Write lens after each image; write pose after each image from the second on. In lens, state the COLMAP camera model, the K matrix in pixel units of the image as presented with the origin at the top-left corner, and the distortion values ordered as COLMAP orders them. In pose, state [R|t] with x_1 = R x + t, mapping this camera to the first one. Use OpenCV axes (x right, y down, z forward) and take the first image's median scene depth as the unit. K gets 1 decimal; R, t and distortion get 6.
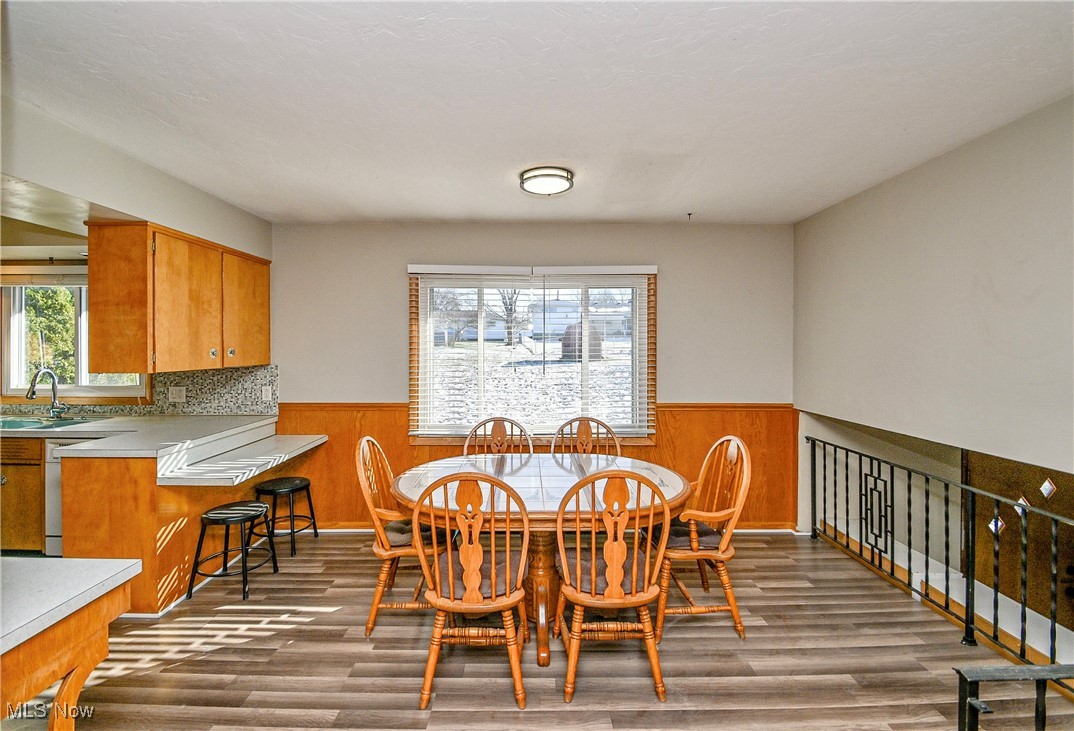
lens RADIAL K [[477.8, 0, 535.0], [0, 477.8, 344.7], [0, 0, 1]] dist [-0.002295, -0.000406]
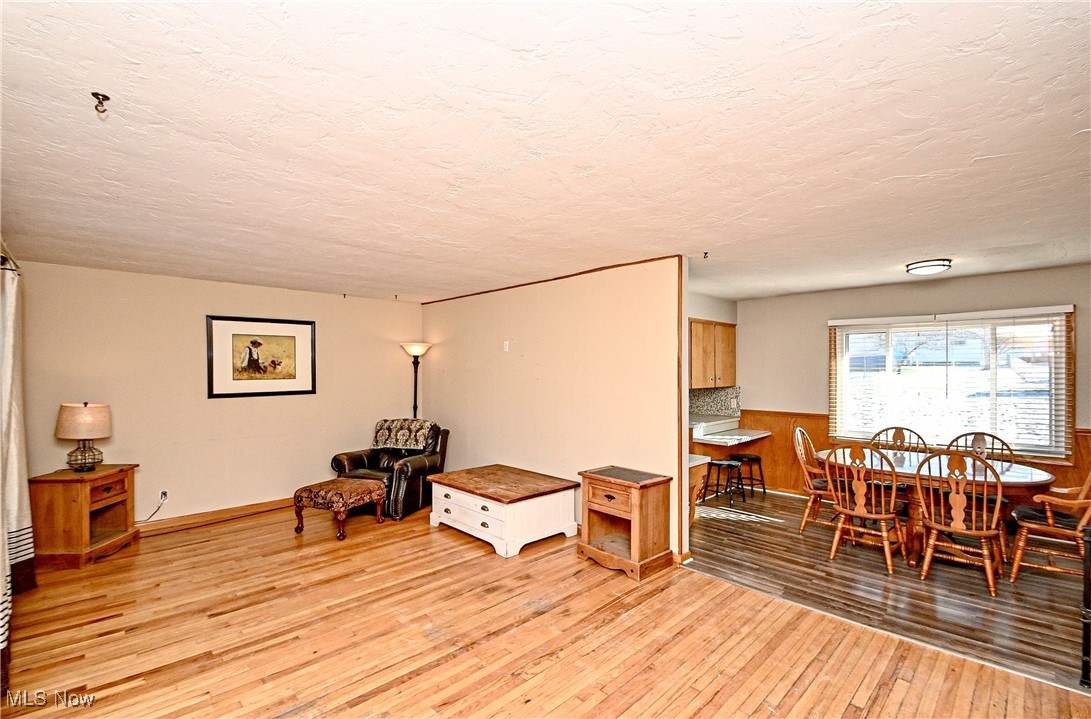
lens RADIAL K [[470.7, 0, 540.5], [0, 470.7, 374.7], [0, 0, 1]] dist [-0.017337, -0.000686]
pose [[0.676918, 0.004543, -0.736045, 0.265010], [0.003775, 0.999946, 0.009644, -0.023311], [0.736049, -0.009307, 0.676864, -0.850807]]
